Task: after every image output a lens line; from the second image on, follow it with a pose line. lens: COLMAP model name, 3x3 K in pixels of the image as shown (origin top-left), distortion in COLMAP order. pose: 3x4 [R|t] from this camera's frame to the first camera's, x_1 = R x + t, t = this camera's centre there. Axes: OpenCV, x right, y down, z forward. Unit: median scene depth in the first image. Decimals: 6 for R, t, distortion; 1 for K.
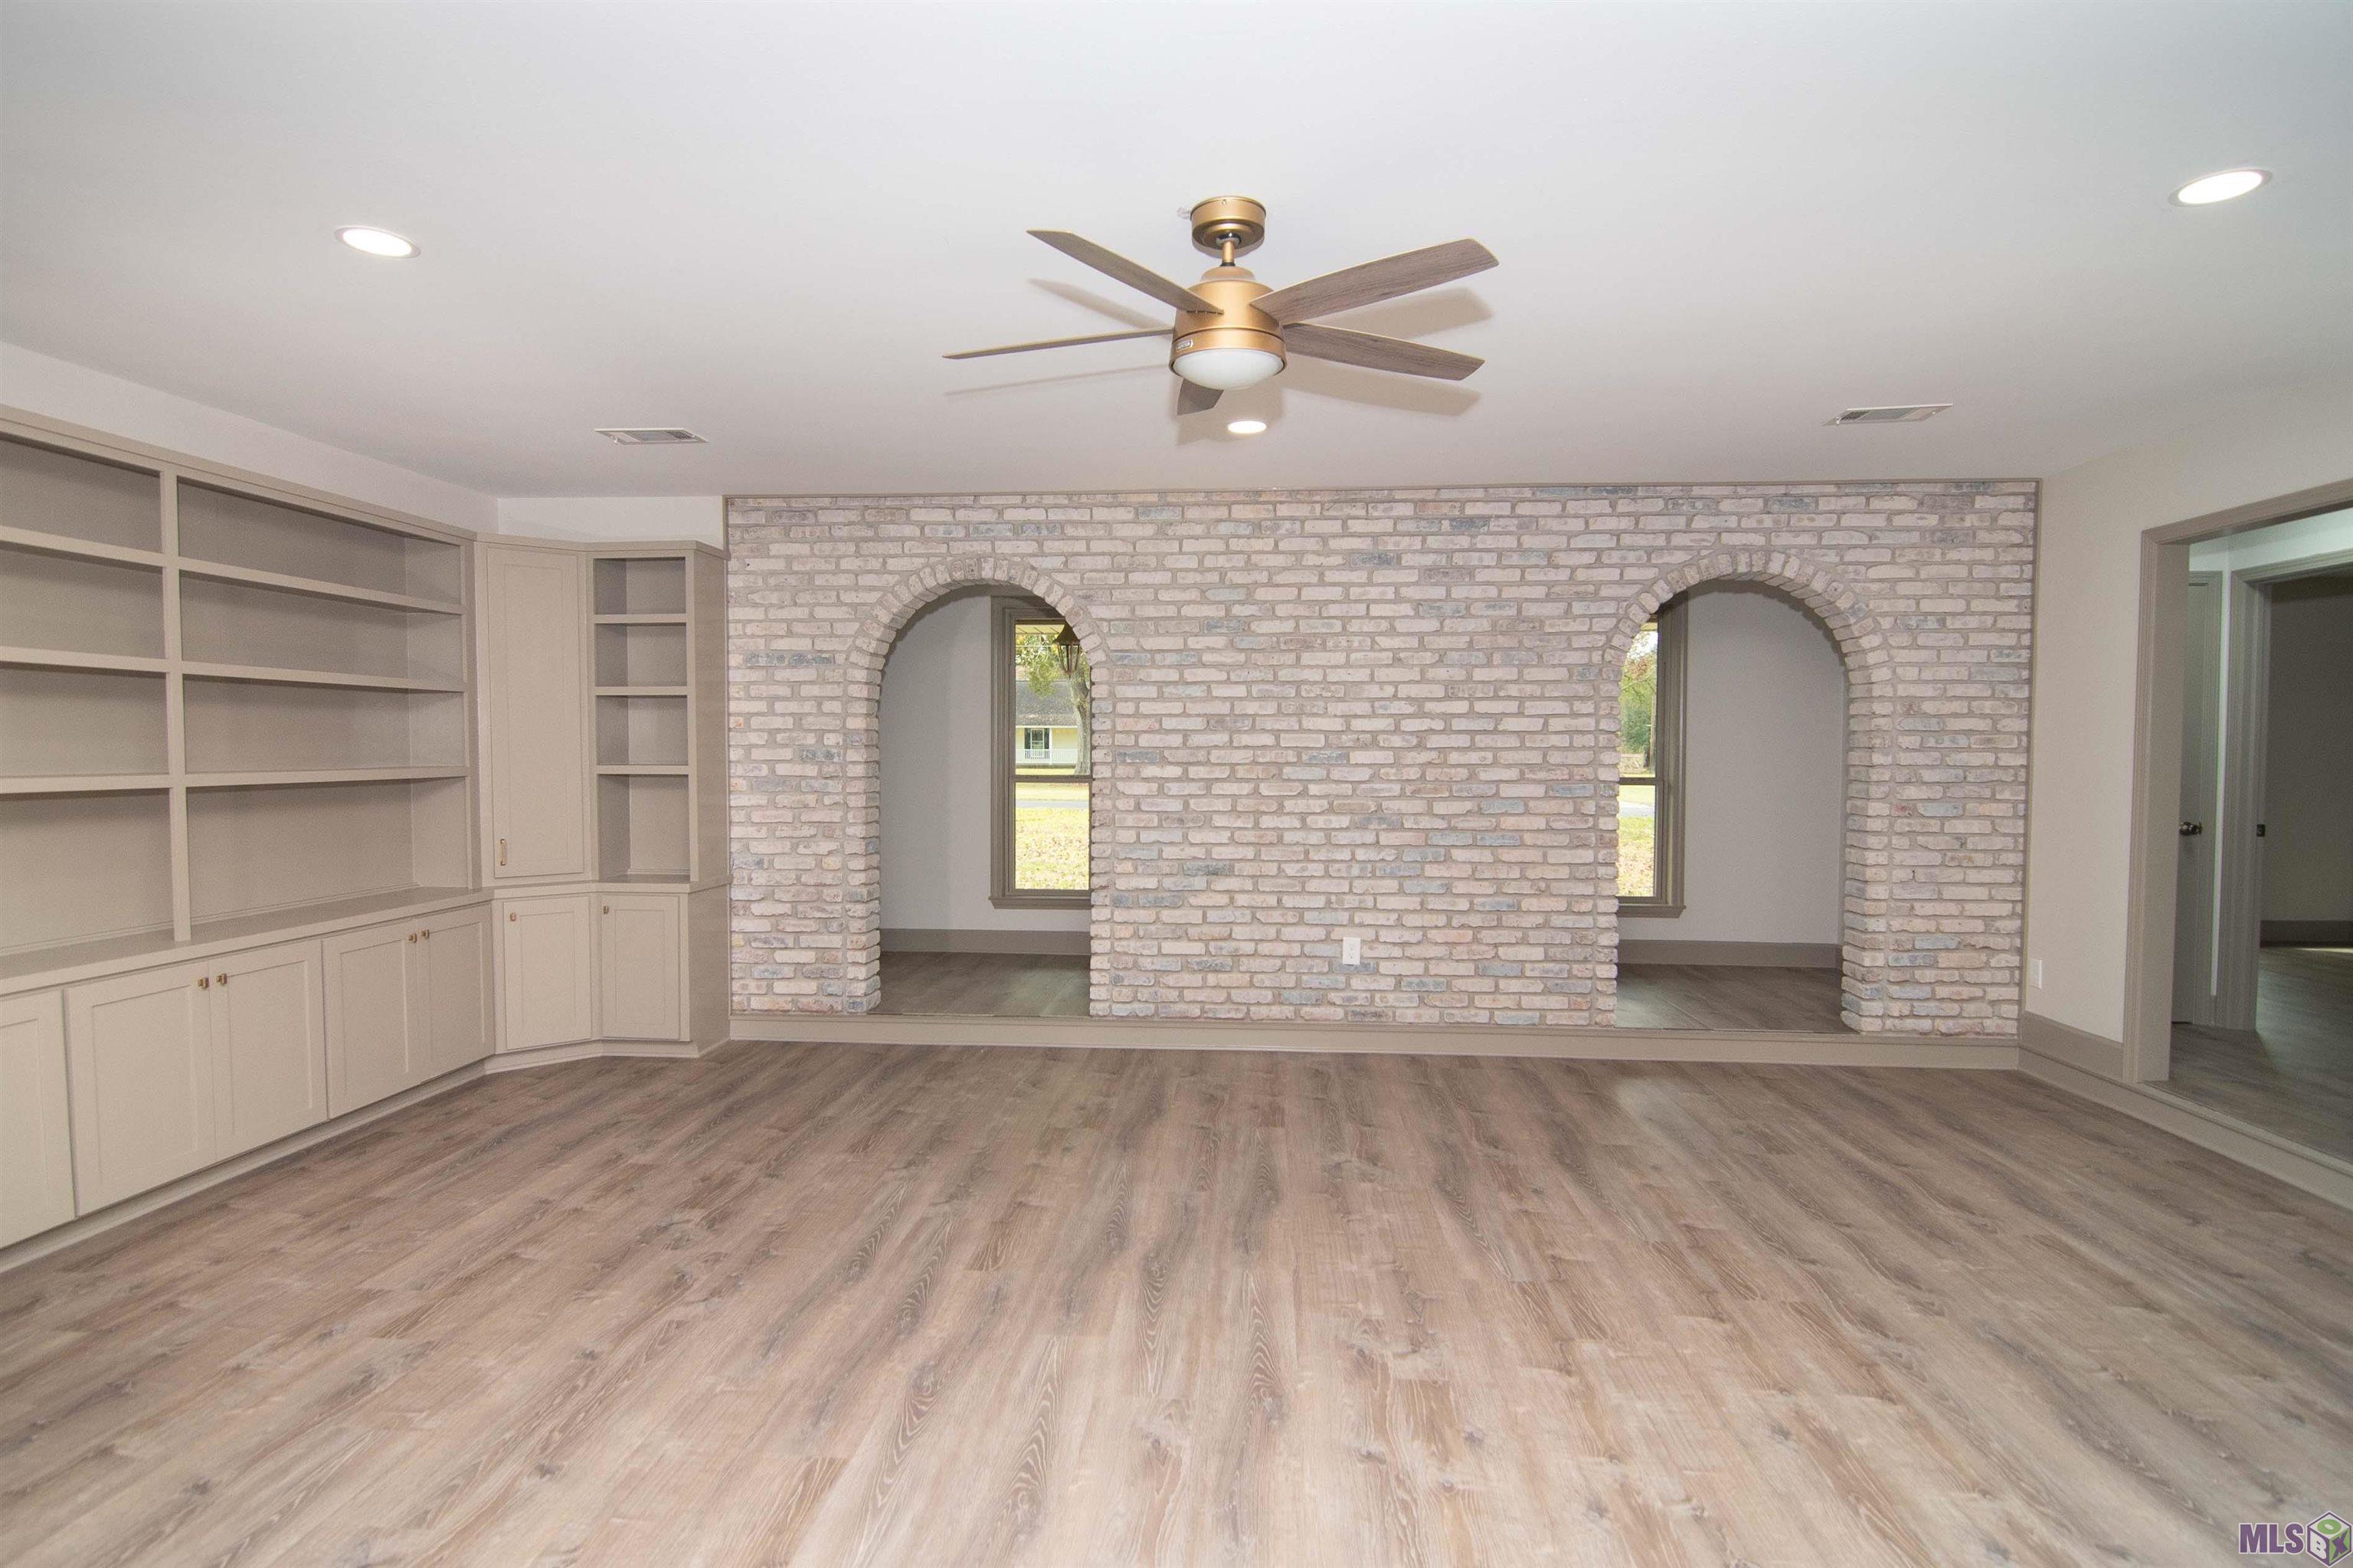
lens RADIAL K [[1192.7, 0, 1183.1], [0, 1192.7, 797.1], [0, 0, 1]] dist [-0.000095, -0.014865]
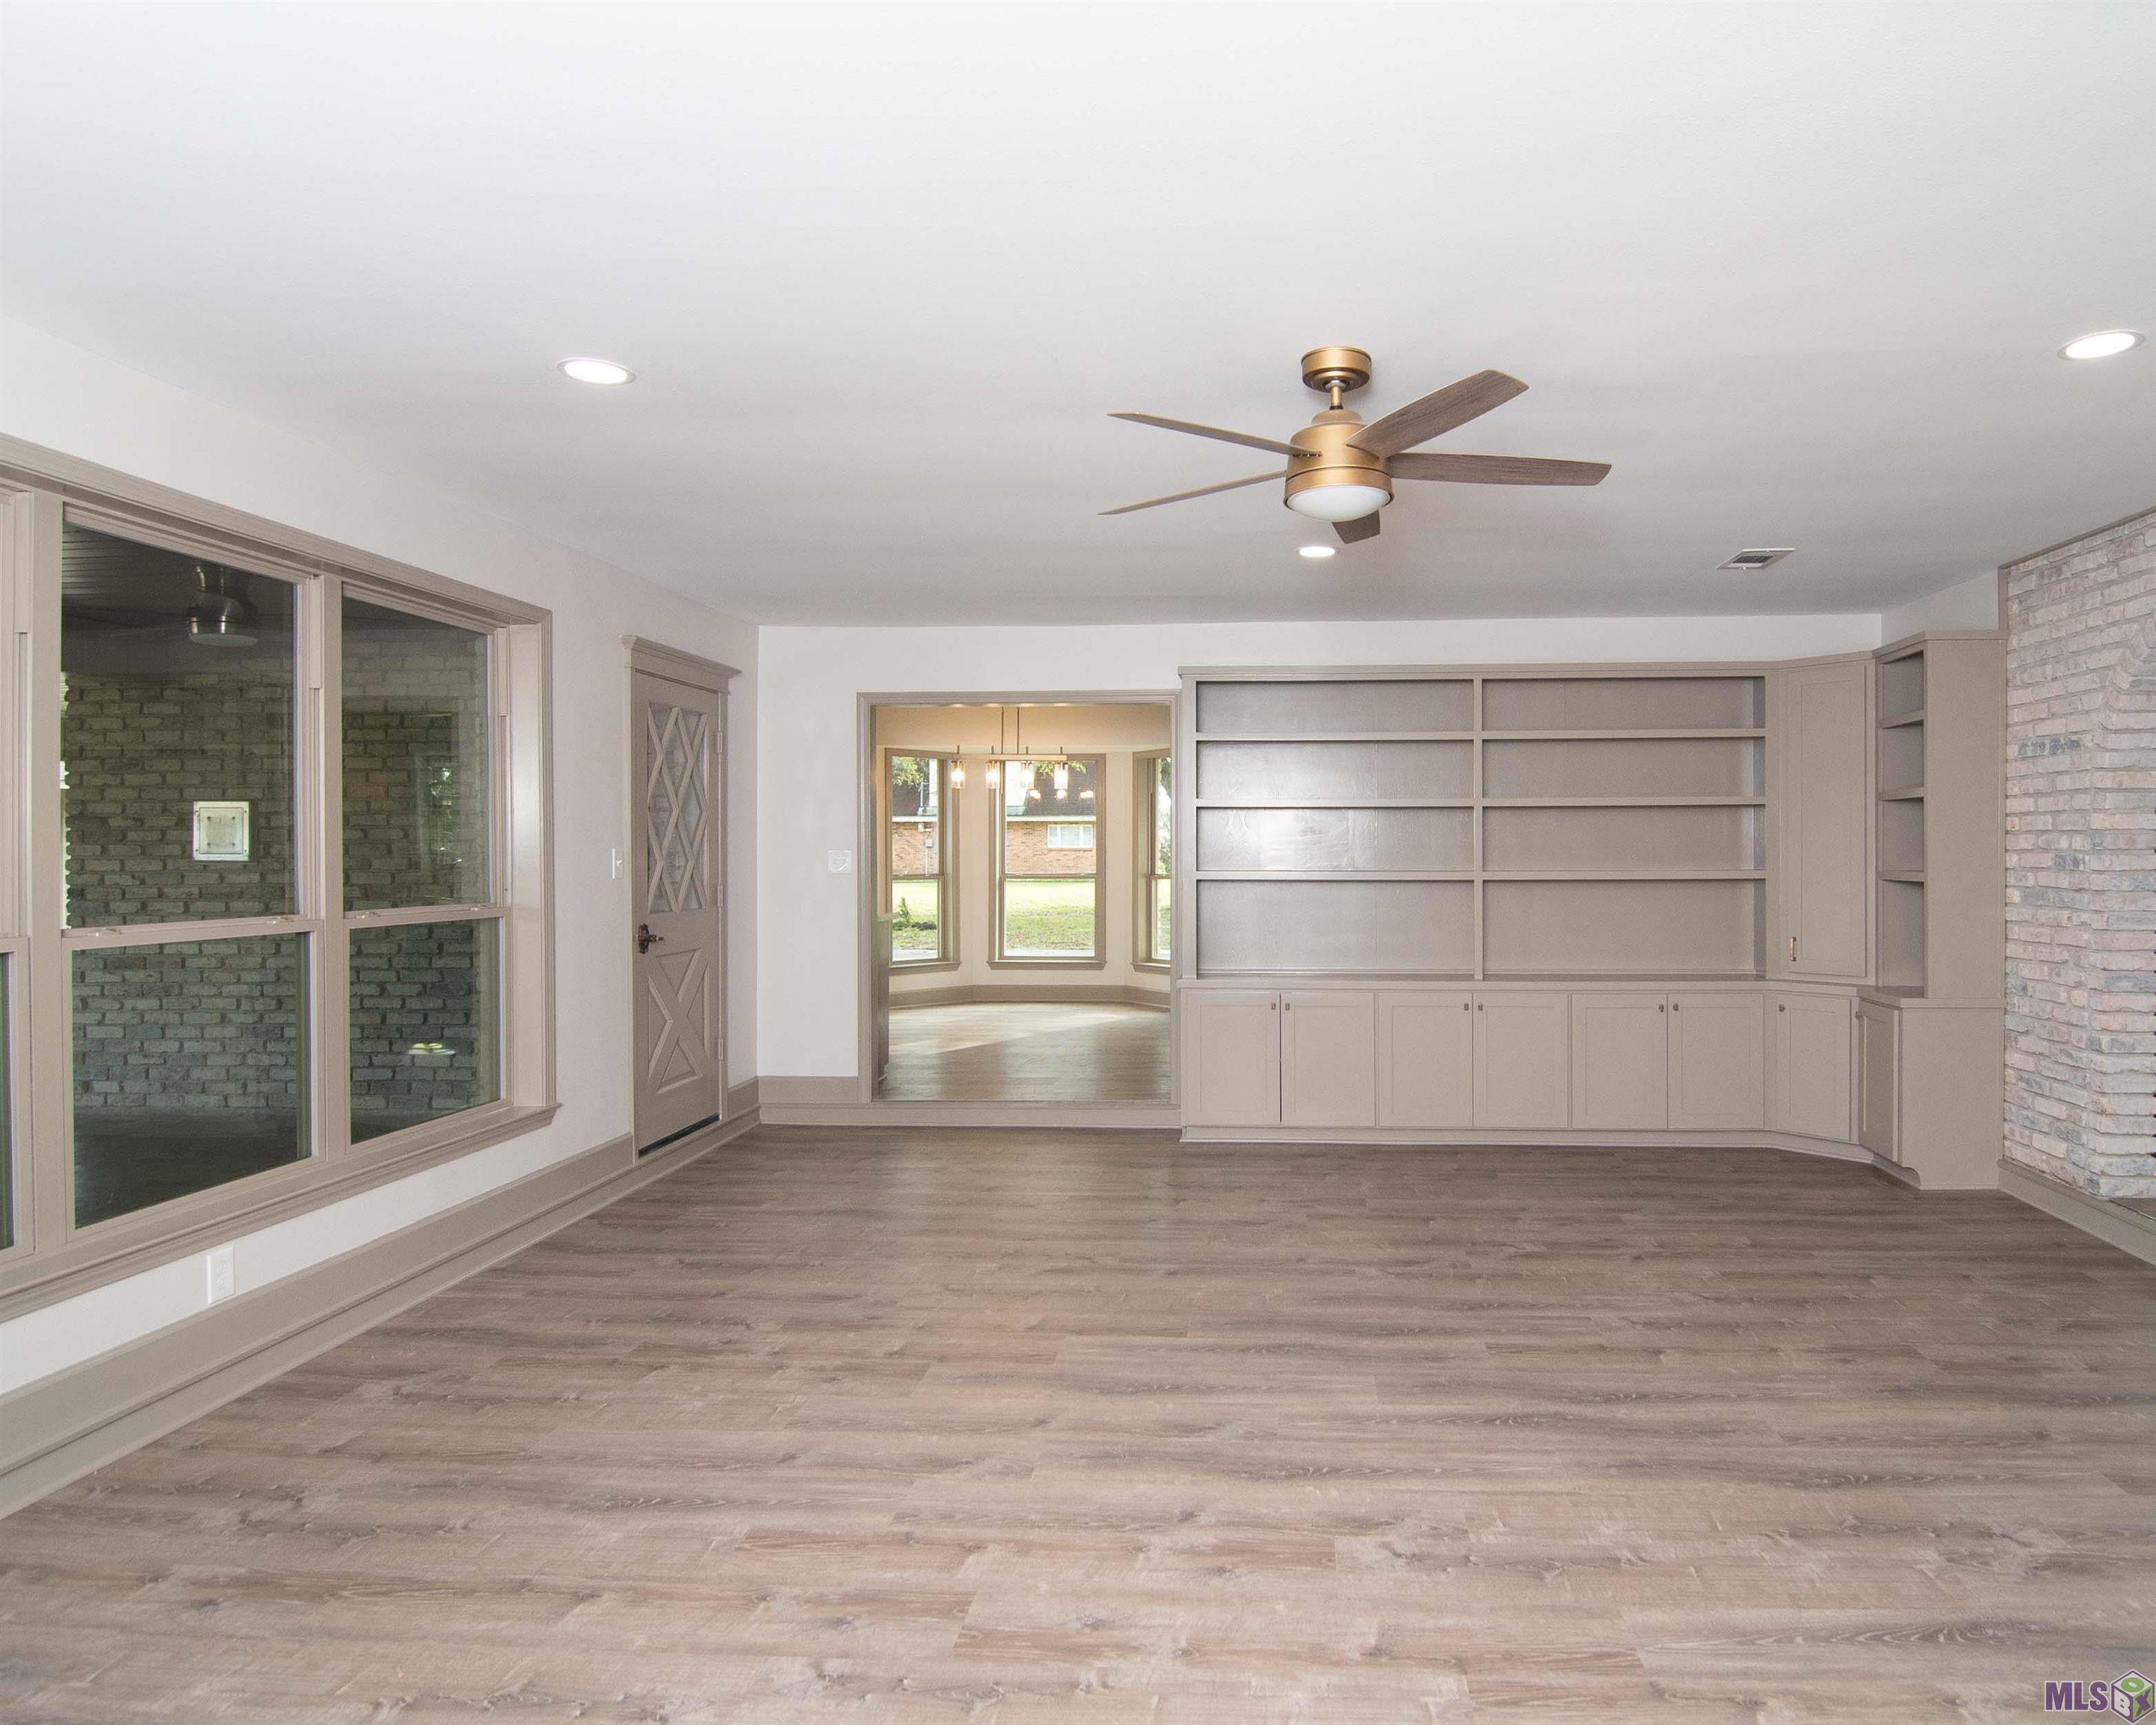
lens RADIAL K [[1318.0, 0, 1233.6], [0, 1318.0, 863.0], [0, 0, 1]] dist [-0.023554, -0.000357]
pose [[0.024612, 0.005776, -0.999680, 0.574769], [-0.037686, 0.999278, 0.004846, -0.017896], [0.998986, 0.037555, 0.024812, 0.424736]]
